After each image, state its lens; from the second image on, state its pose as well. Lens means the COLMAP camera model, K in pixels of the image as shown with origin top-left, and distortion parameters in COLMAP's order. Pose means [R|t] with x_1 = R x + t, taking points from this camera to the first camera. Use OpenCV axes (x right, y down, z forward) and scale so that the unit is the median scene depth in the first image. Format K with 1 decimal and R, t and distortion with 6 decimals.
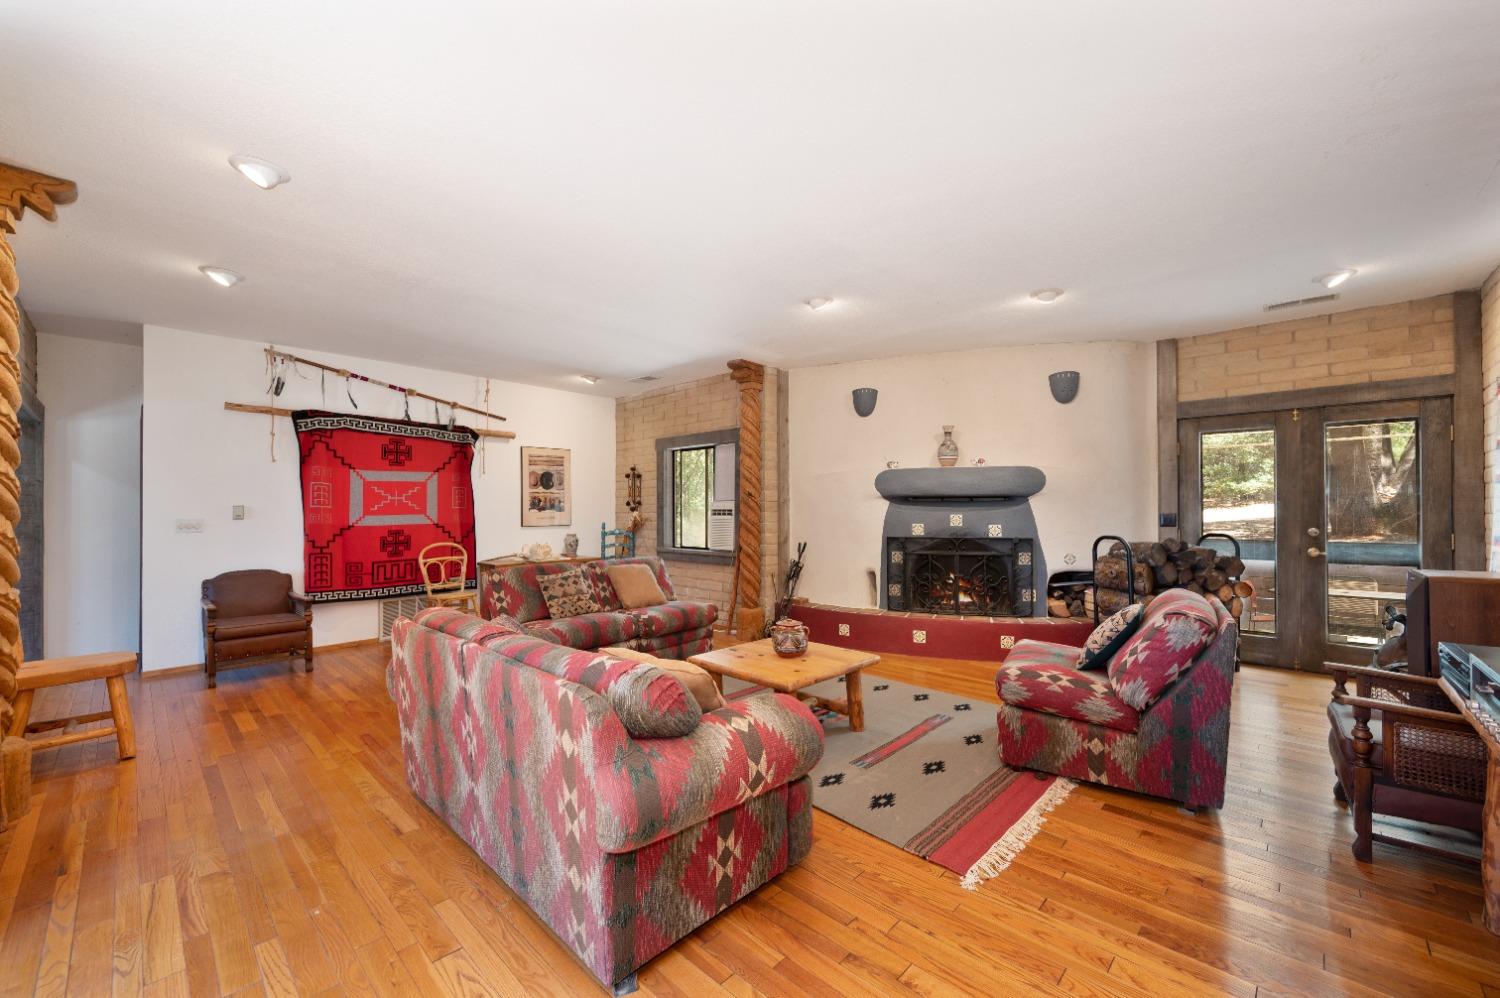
lens RADIAL K [[589.5, 0, 754.5], [0, 589.5, 507.1], [0, 0, 1]] dist [-0.001795, -0.000183]
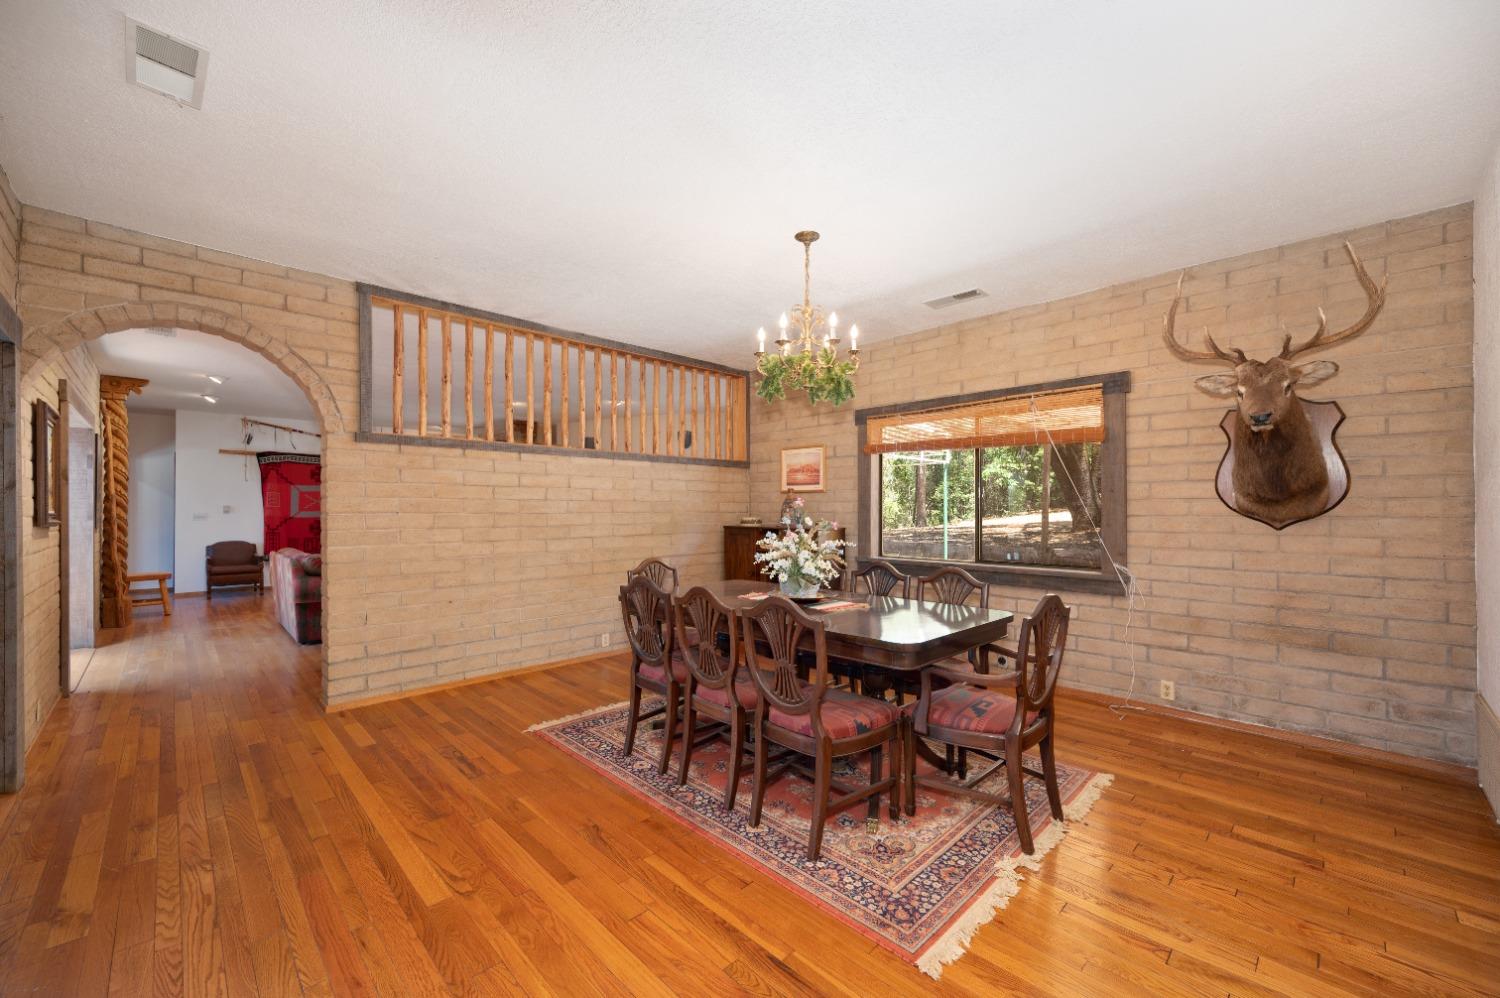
lens RADIAL K [[589.5, 0, 754.5], [0, 589.5, 507.1], [0, 0, 1]] dist [-0.001795, -0.000183]
pose [[0.999524, 0.006224, -0.030202, 0.719902], [-0.006092, 0.999972, 0.004430, -0.013778], [0.030229, -0.004244, 0.999534, -0.684018]]
